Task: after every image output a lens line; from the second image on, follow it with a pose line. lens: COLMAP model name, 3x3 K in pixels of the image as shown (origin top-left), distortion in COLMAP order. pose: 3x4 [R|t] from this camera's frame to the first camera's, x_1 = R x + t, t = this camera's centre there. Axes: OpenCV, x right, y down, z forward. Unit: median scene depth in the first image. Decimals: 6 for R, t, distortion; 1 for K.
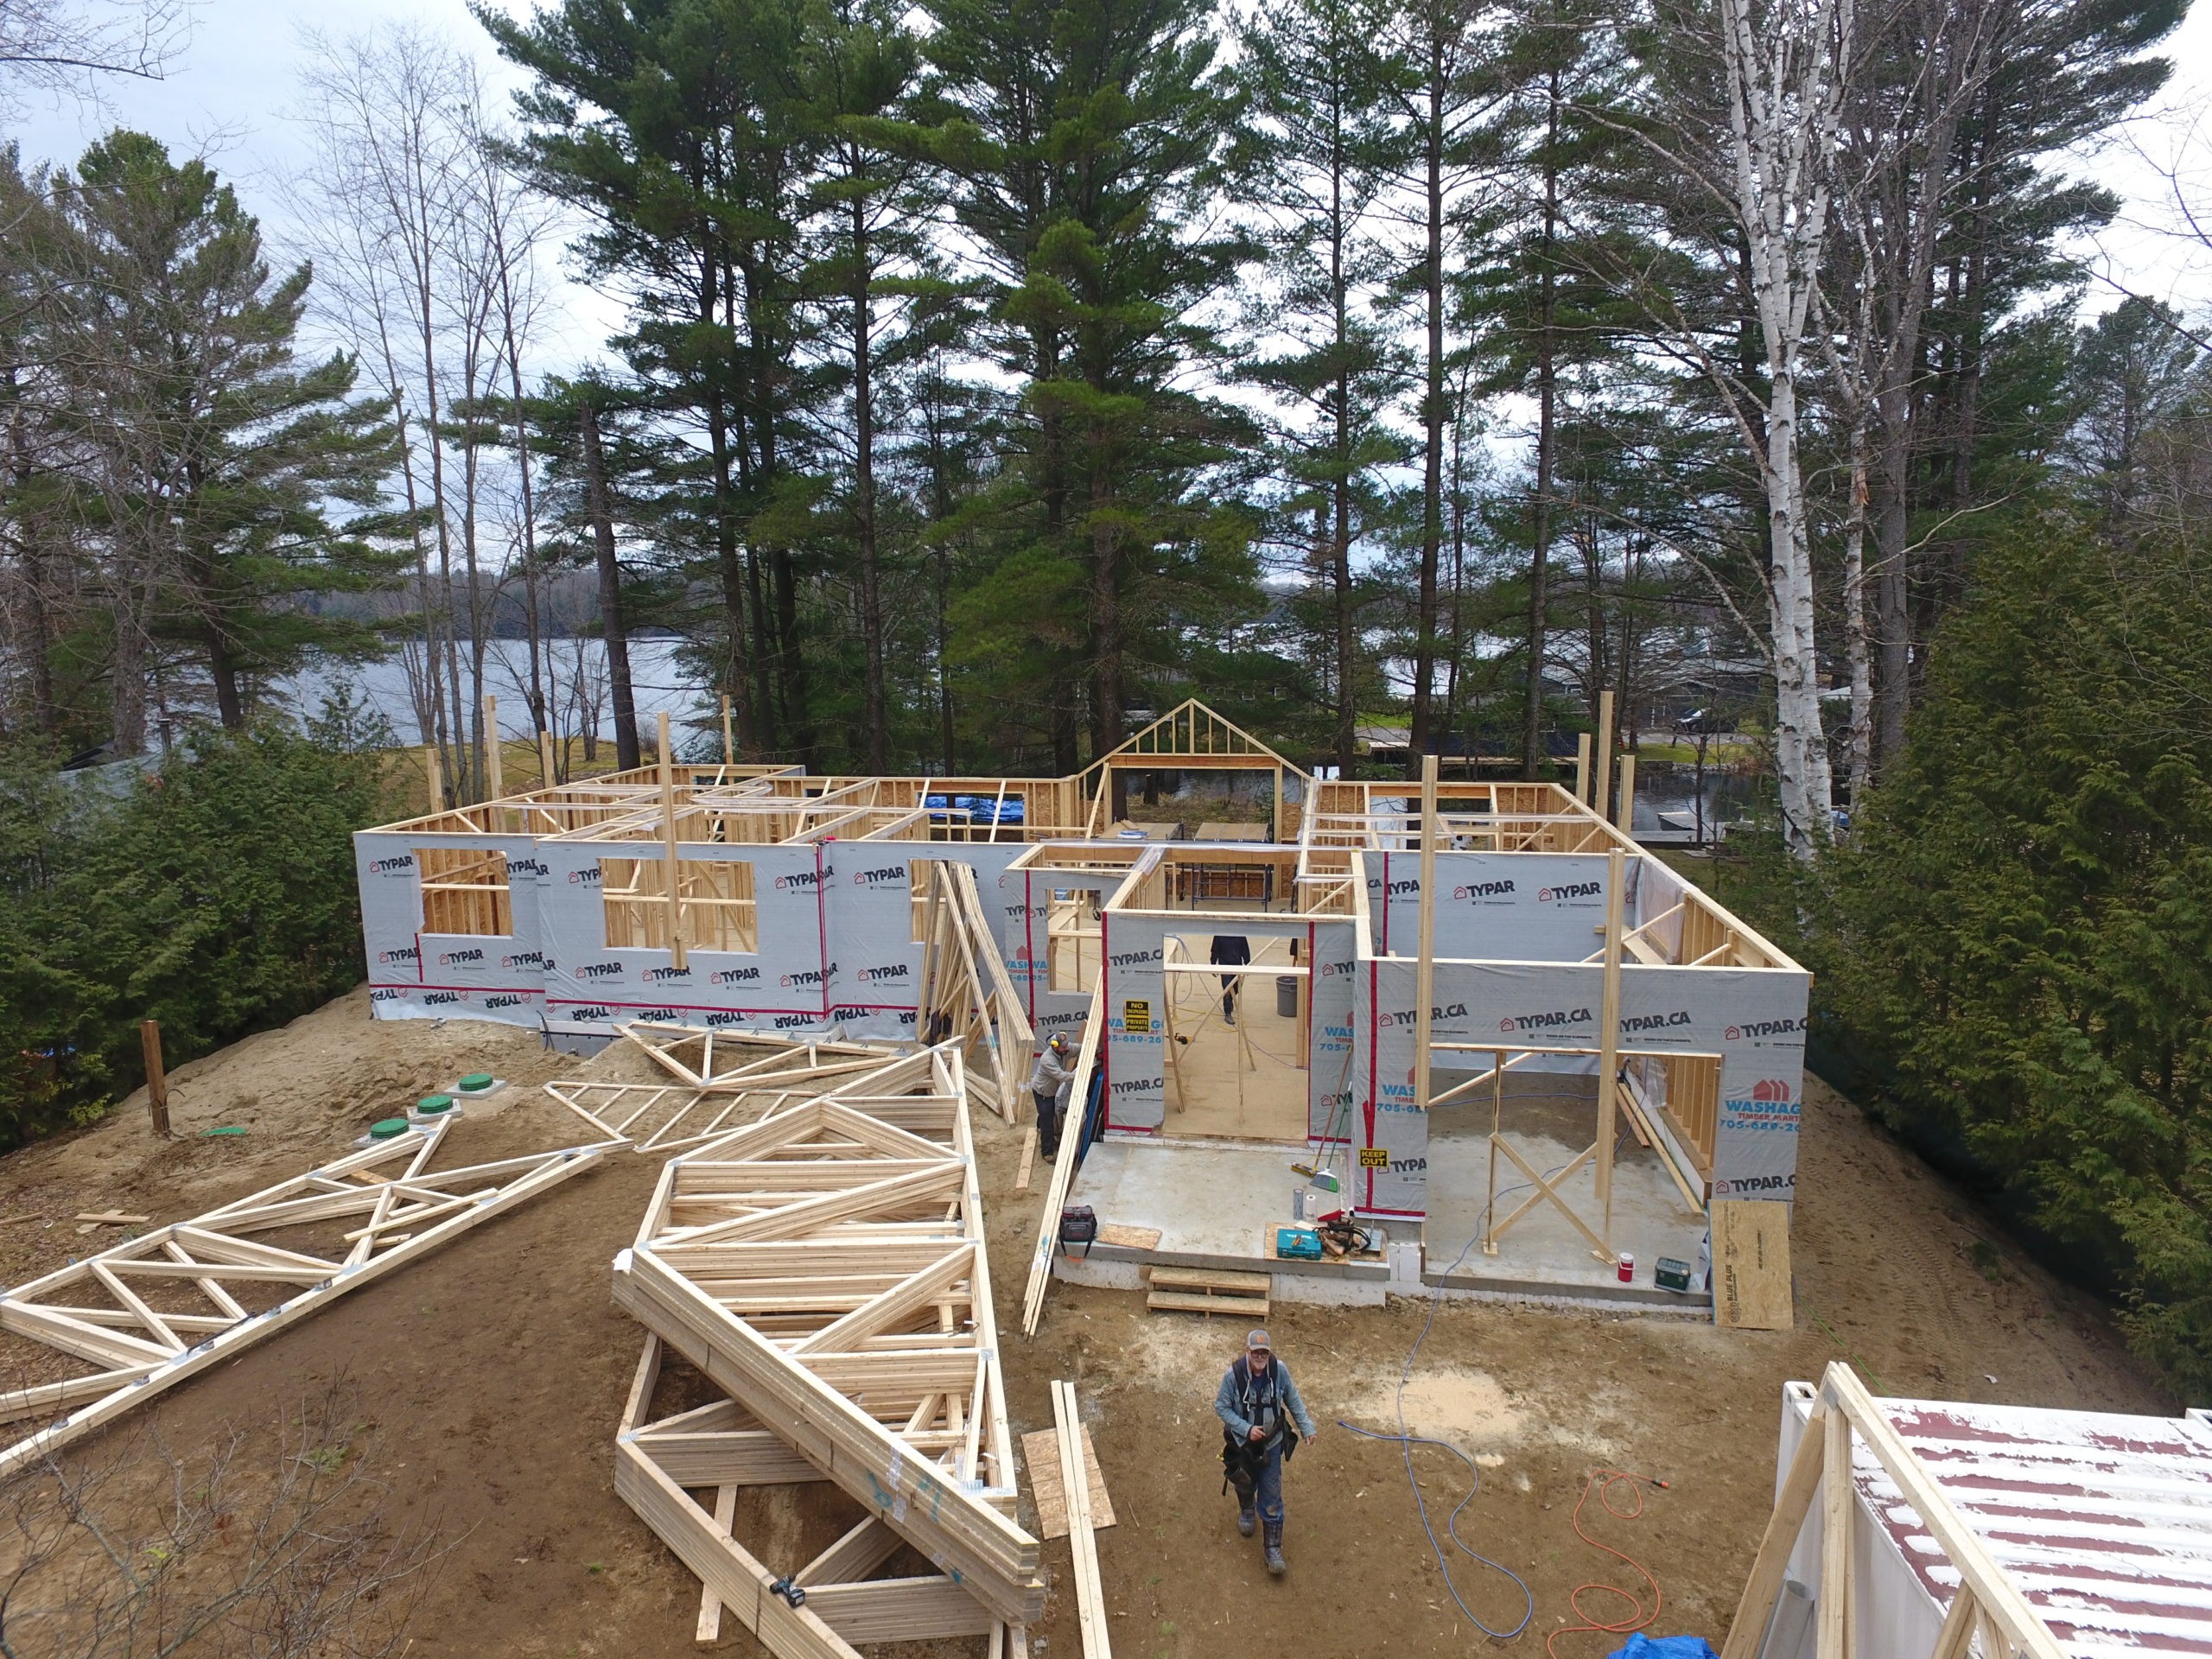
lens RADIAL K [[1266.0, 0, 1094.7], [0, 1266.0, 819.0], [0, 0, 1]] dist [0.005605, 0.008585]
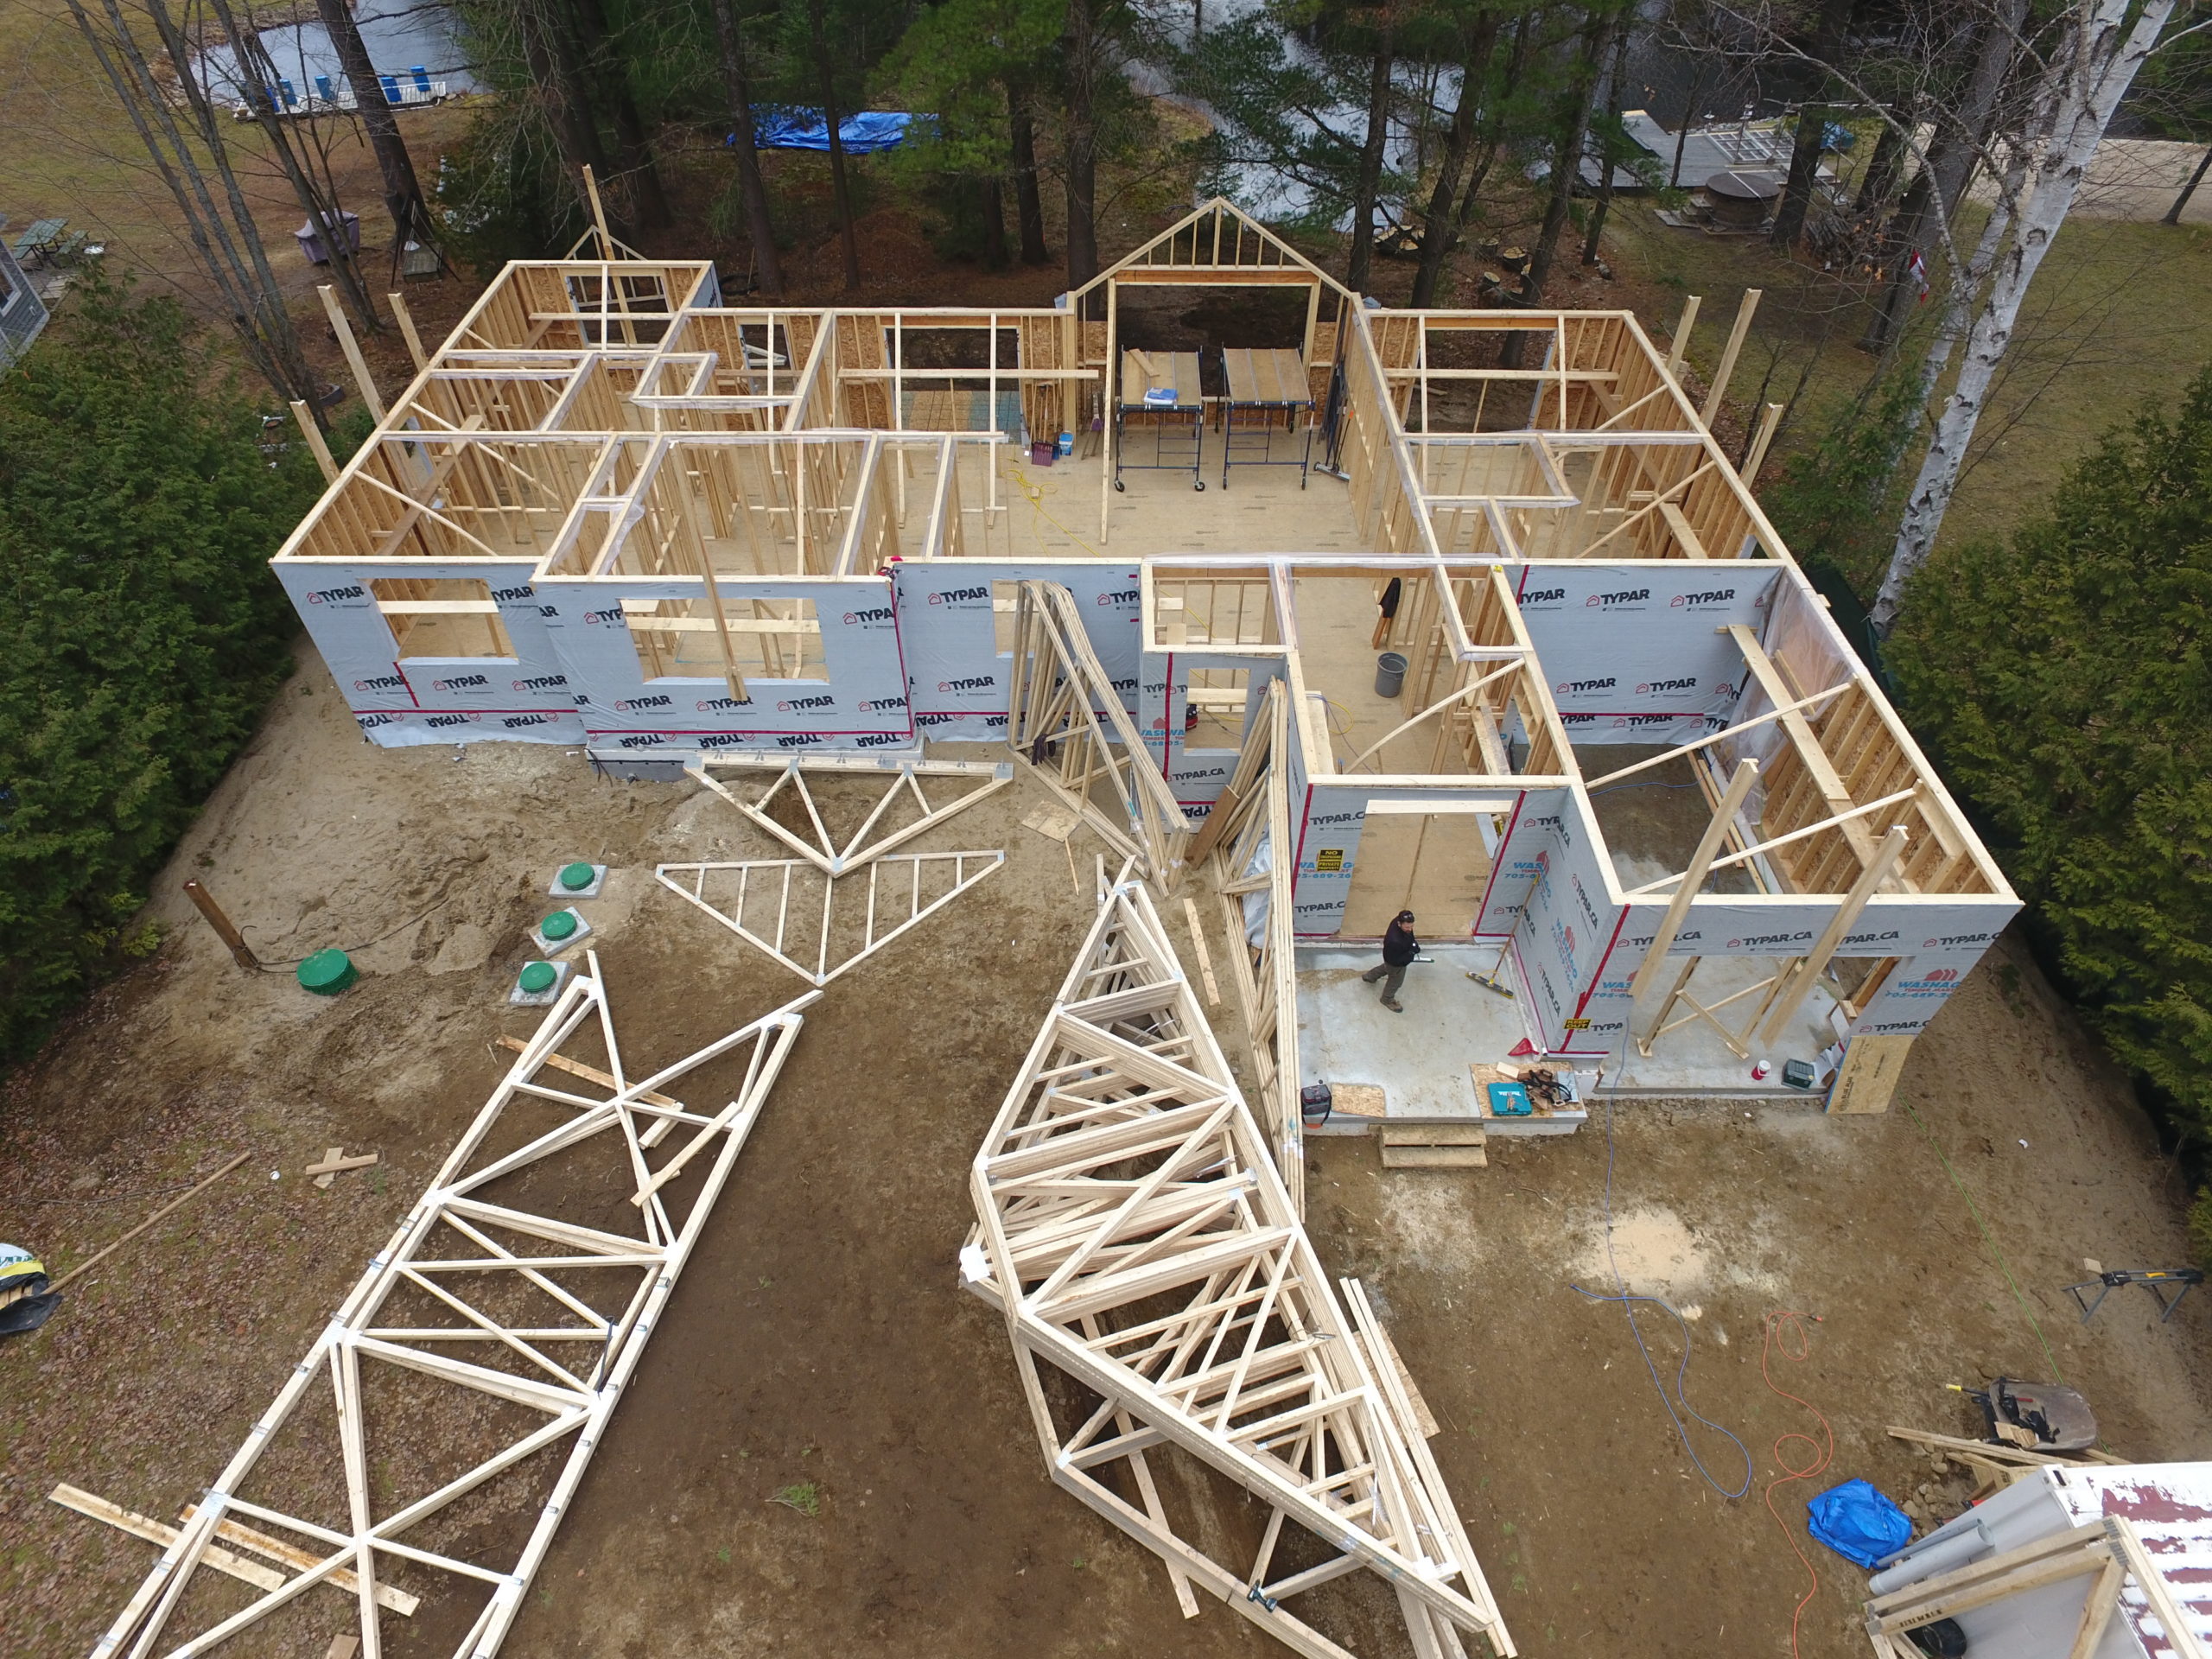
lens RADIAL K [[1266.0, 0, 1099.1], [0, 1266.0, 811.8], [0, 0, 1]] dist [0.005605, 0.008585]
pose [[0.984388, -0.112715, 0.135184, -0.291205], [0.010773, 0.805190, 0.592919, -0.493969], [-0.175680, -0.582206, 0.793834, 0.268774]]
